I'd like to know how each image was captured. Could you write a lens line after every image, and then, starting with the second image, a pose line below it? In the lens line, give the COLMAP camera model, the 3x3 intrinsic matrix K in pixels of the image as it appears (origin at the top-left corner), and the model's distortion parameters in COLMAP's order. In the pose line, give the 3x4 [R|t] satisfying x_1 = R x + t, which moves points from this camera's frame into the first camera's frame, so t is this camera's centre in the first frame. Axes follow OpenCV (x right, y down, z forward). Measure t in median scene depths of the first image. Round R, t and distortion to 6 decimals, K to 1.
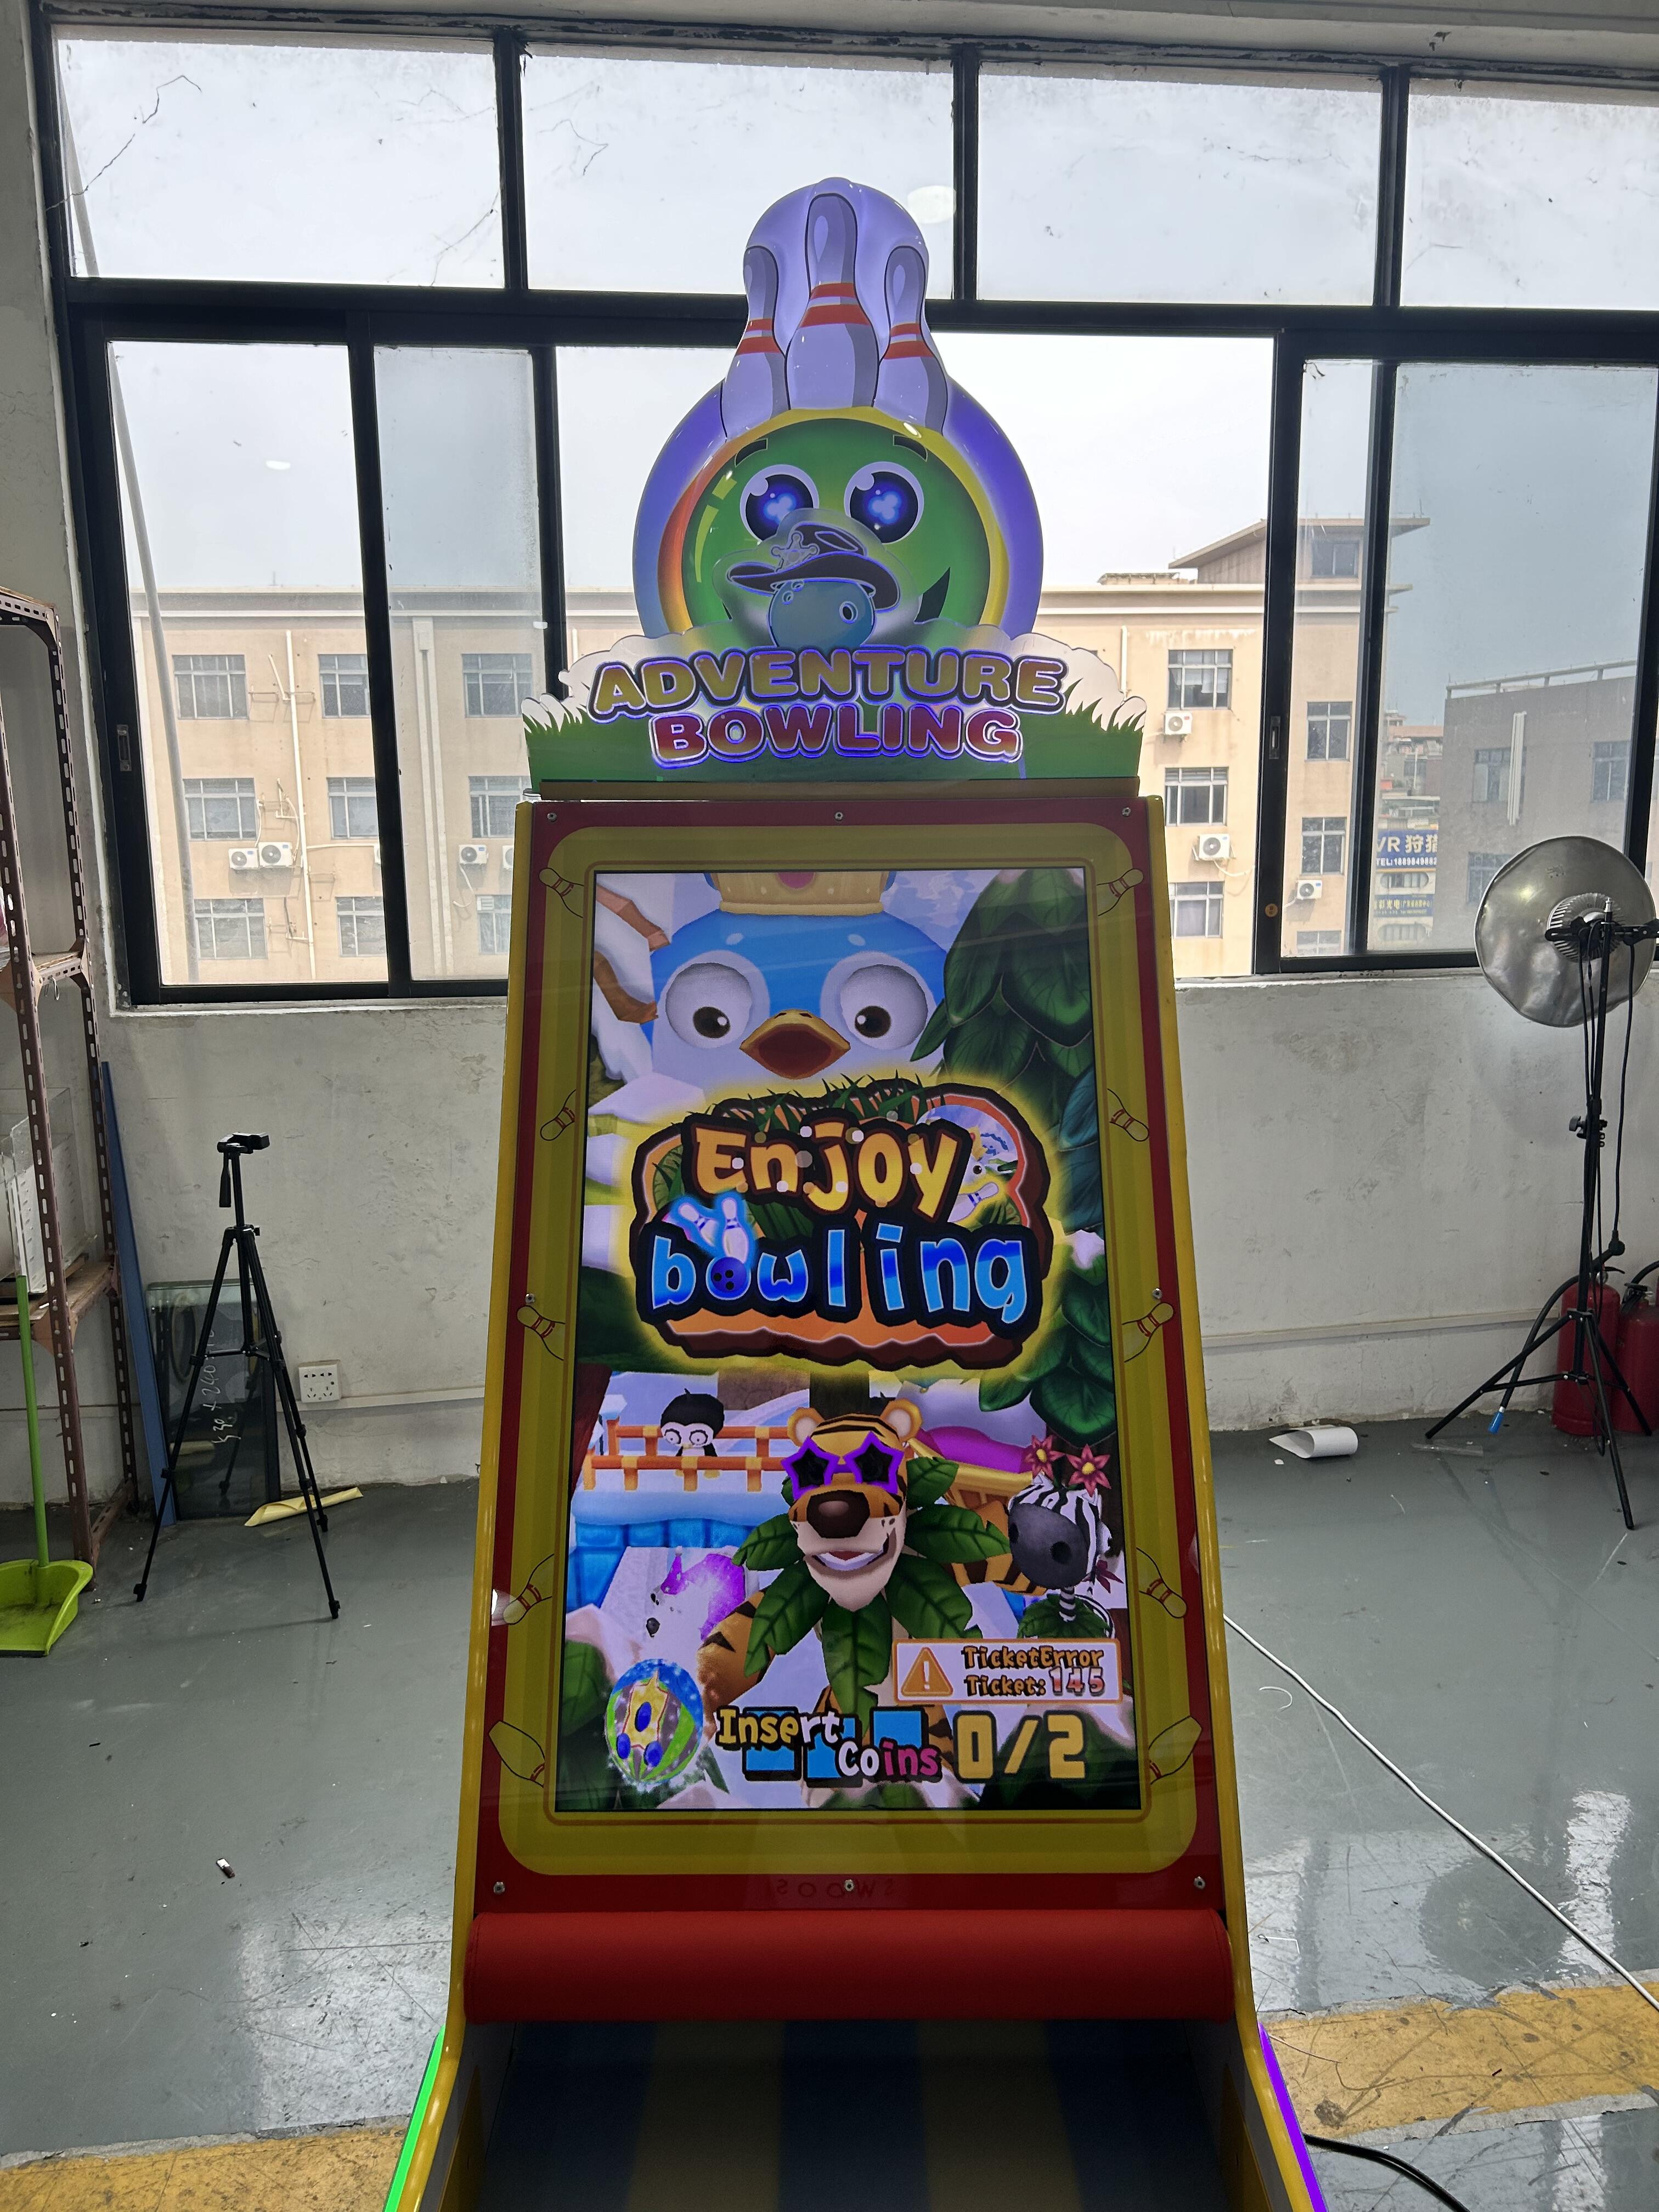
lens RADIAL K [[1676.4, 0, 836.0], [0, 1676.4, 1138.0], [0, 0, 1]] dist [0.048191, -0.051317]
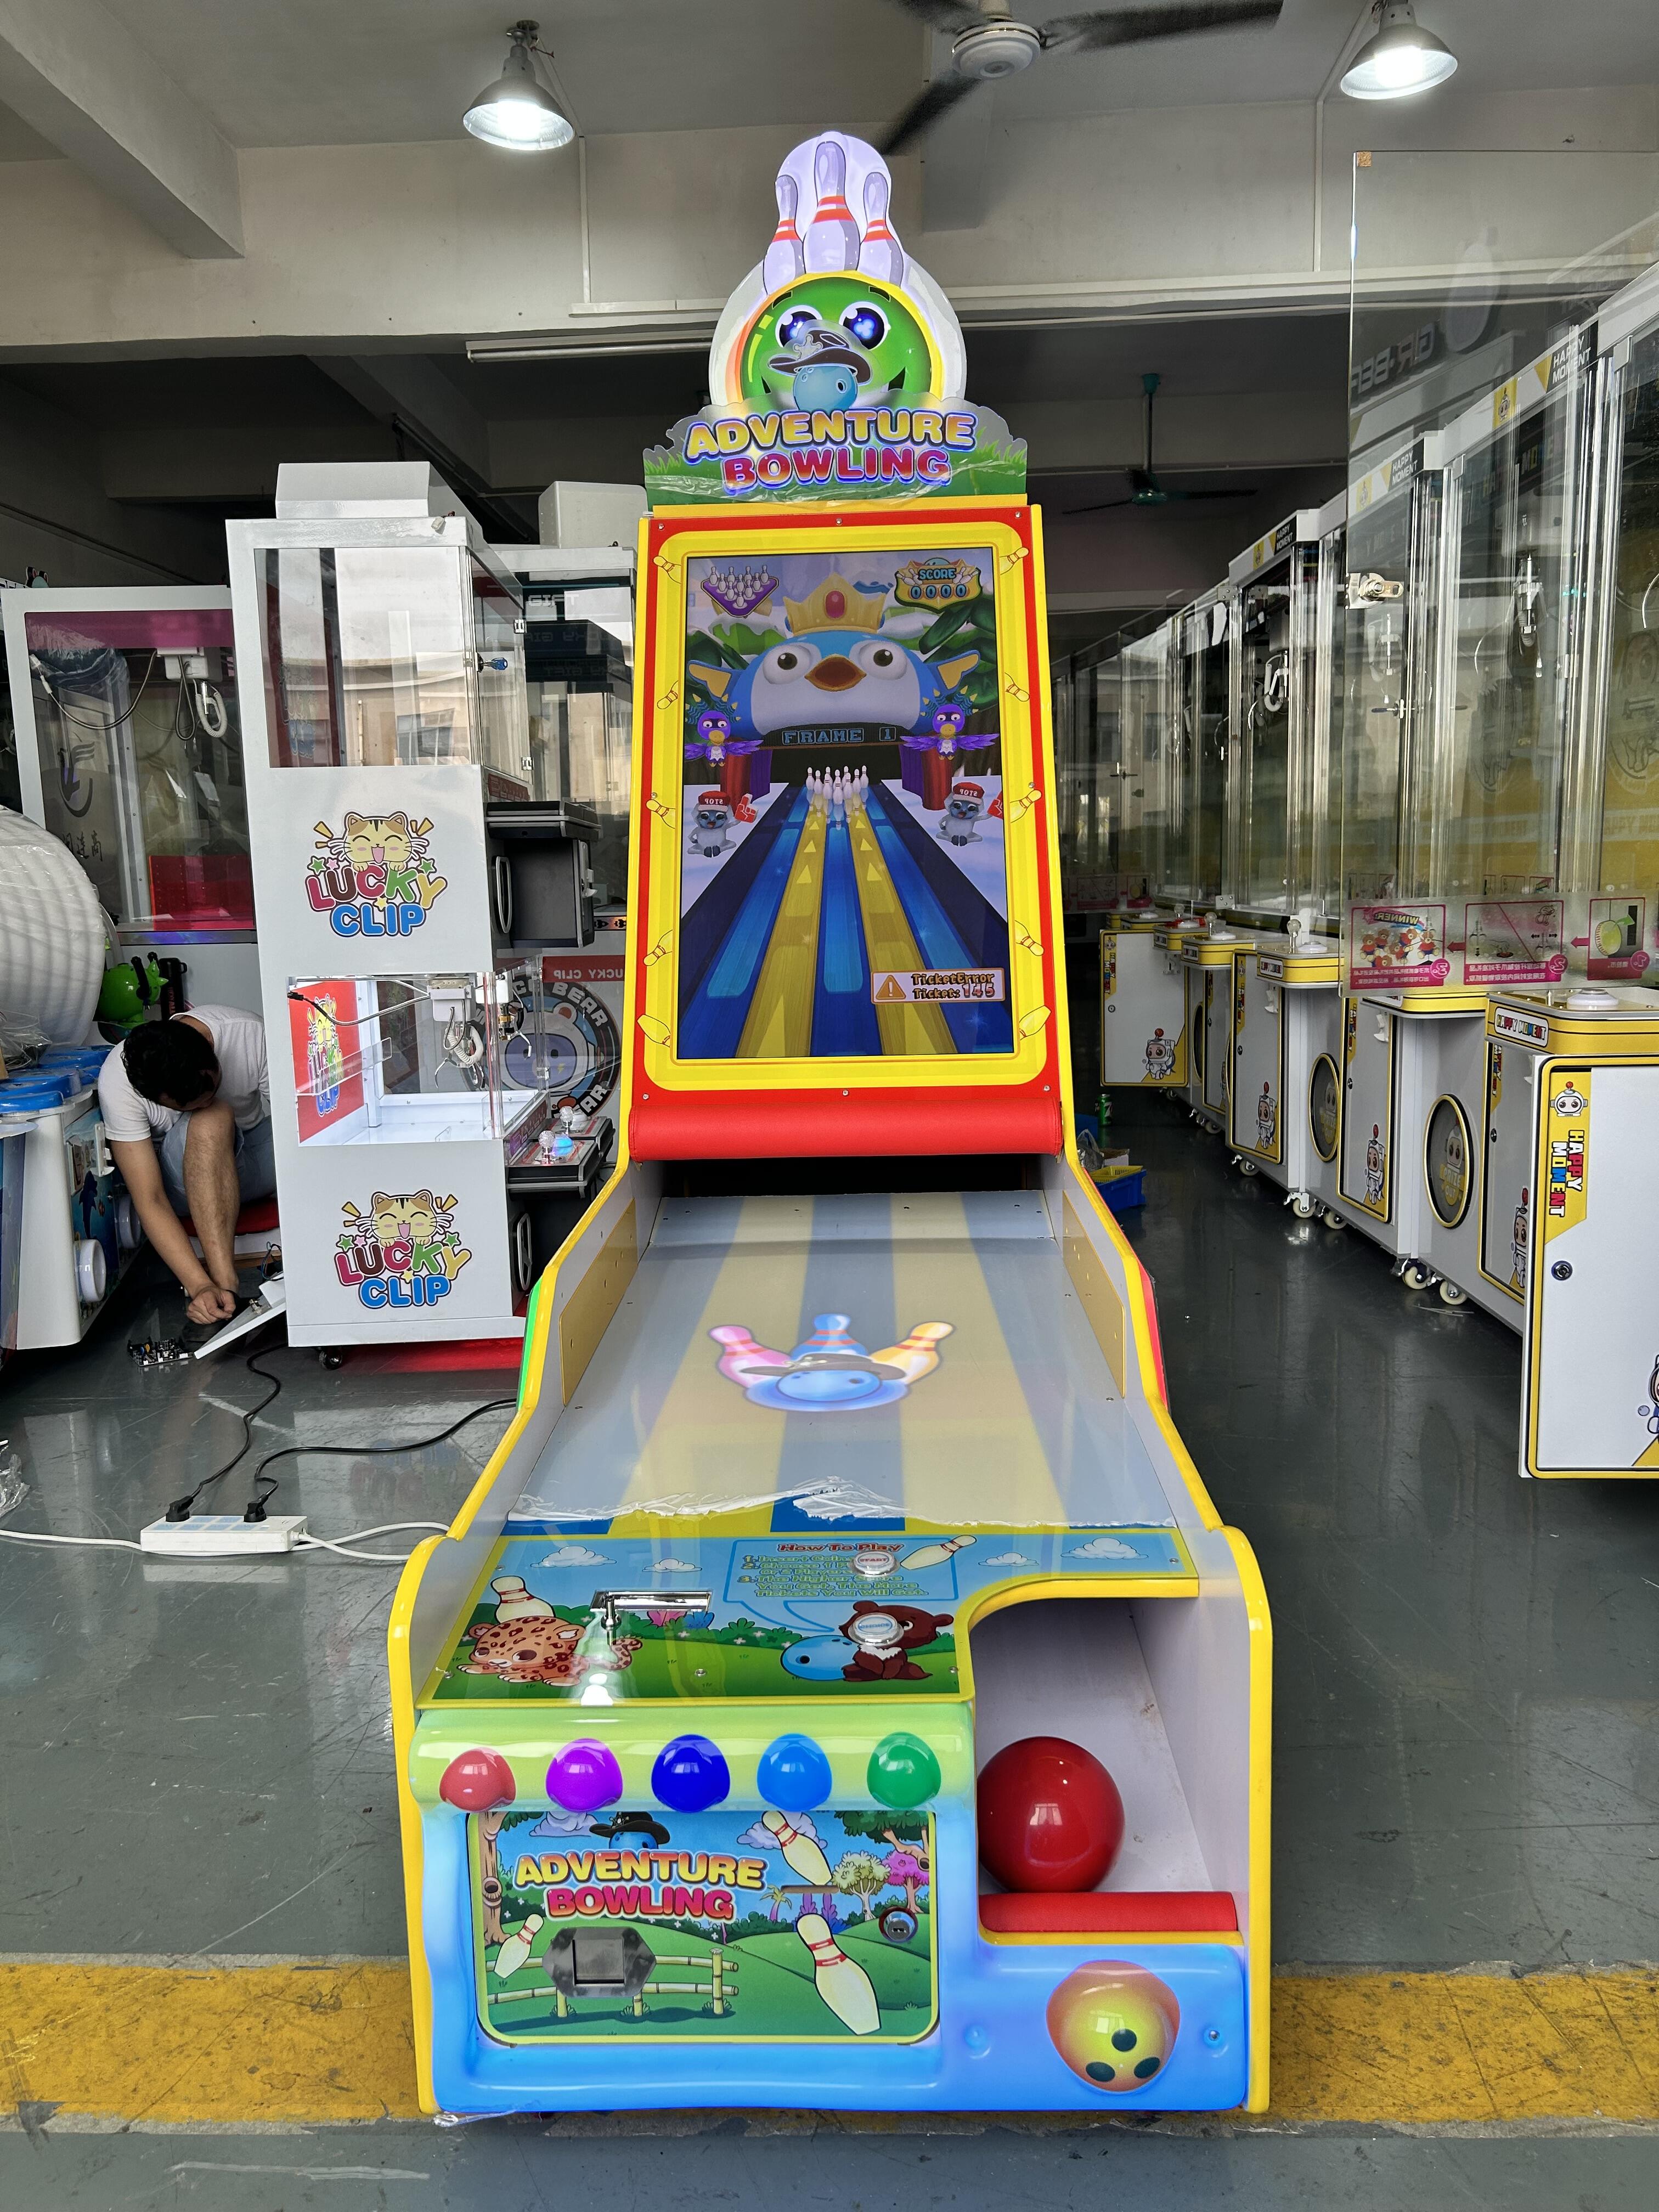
lens RADIAL K [[1676.4, 0, 825.4], [0, 1676.4, 1112.4], [0, 0, 1]] dist [0.048191, -0.051317]
pose [[0.999275, -0.011357, -0.036352, 0.042135], [0.010064, 0.999317, -0.035549, 0.441322], [0.036731, 0.035158, 0.998707, -0.606857]]
